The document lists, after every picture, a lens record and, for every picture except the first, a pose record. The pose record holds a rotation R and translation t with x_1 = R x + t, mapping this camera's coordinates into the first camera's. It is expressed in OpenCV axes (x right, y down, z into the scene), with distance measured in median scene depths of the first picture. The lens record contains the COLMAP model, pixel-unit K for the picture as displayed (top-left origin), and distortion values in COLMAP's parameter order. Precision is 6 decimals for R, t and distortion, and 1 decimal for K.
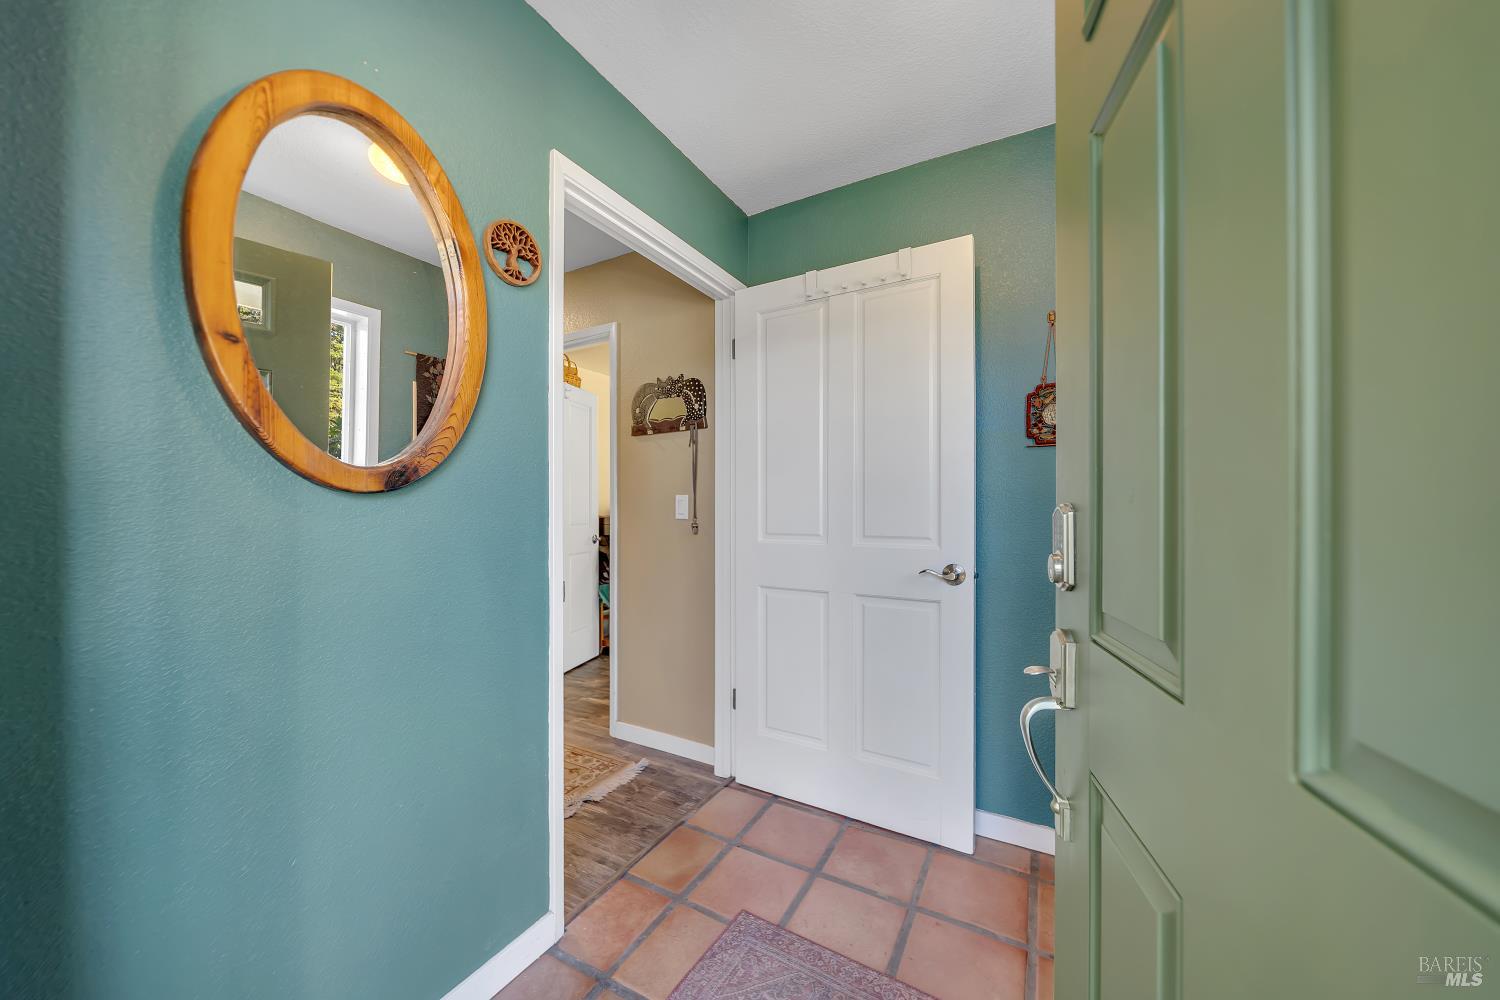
lens RADIAL K [[526.6, 0, 748.2], [0, 526.6, 499.4], [0, 0, 1]] dist [0.000462, 0.000014]
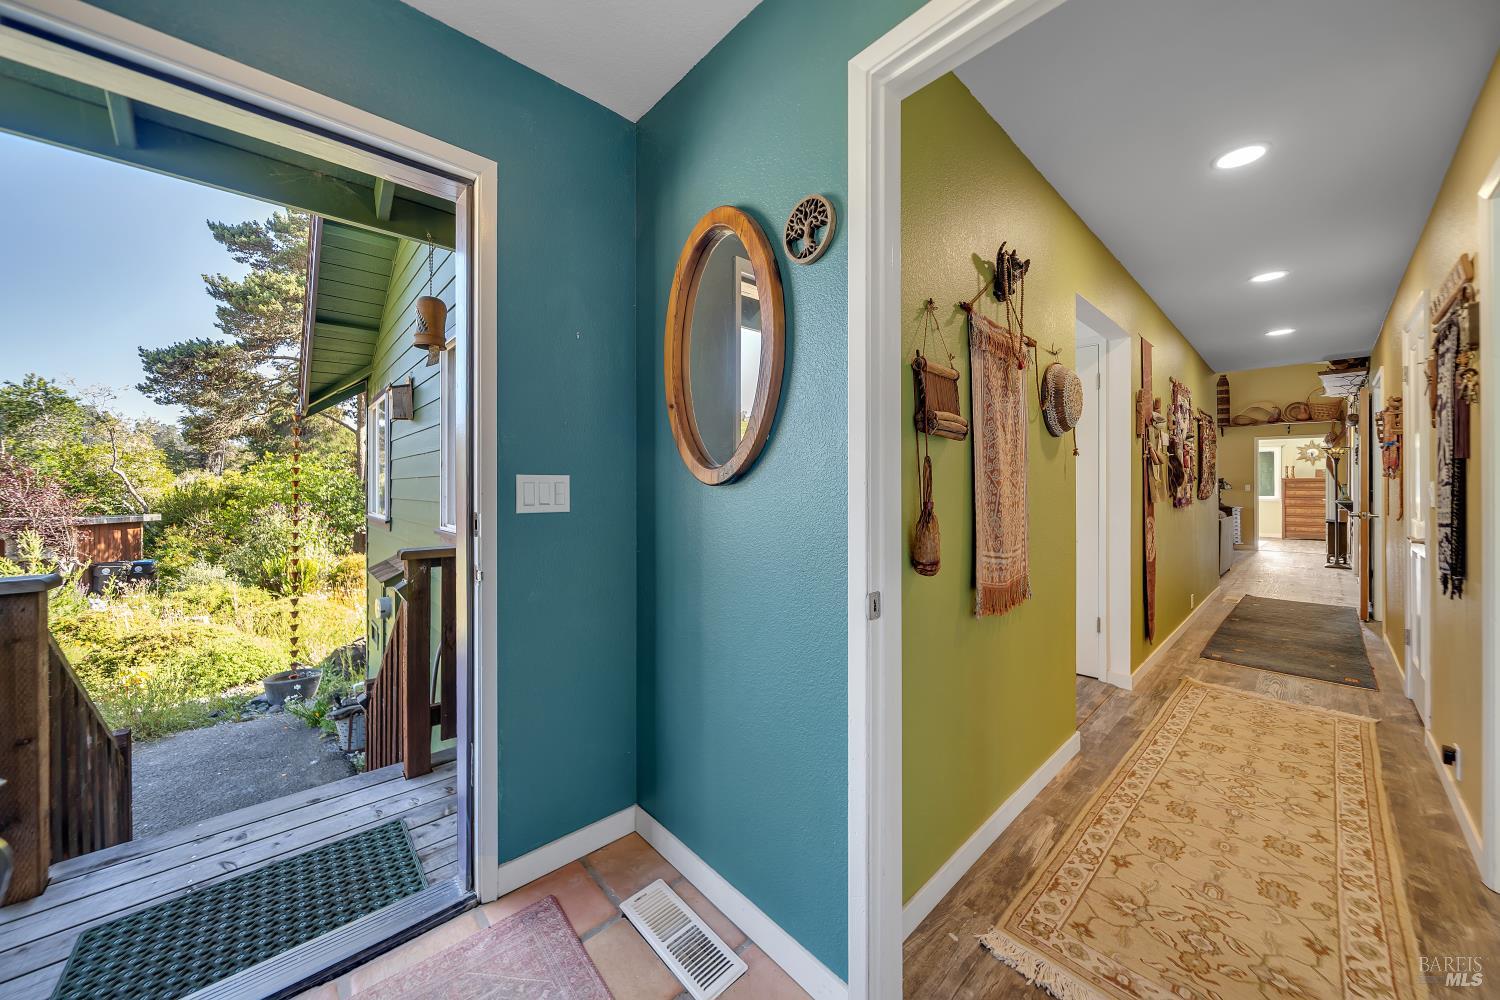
lens RADIAL K [[526.6, 0, 745.4], [0, 526.6, 488.3], [0, 0, 1]] dist [0.000462, 0.000014]
pose [[-0.311013, 0.008922, -0.950364, 0.509283], [0.007423, 0.999948, 0.006958, -0.009143], [0.950377, -0.004890, -0.311063, 1.211788]]
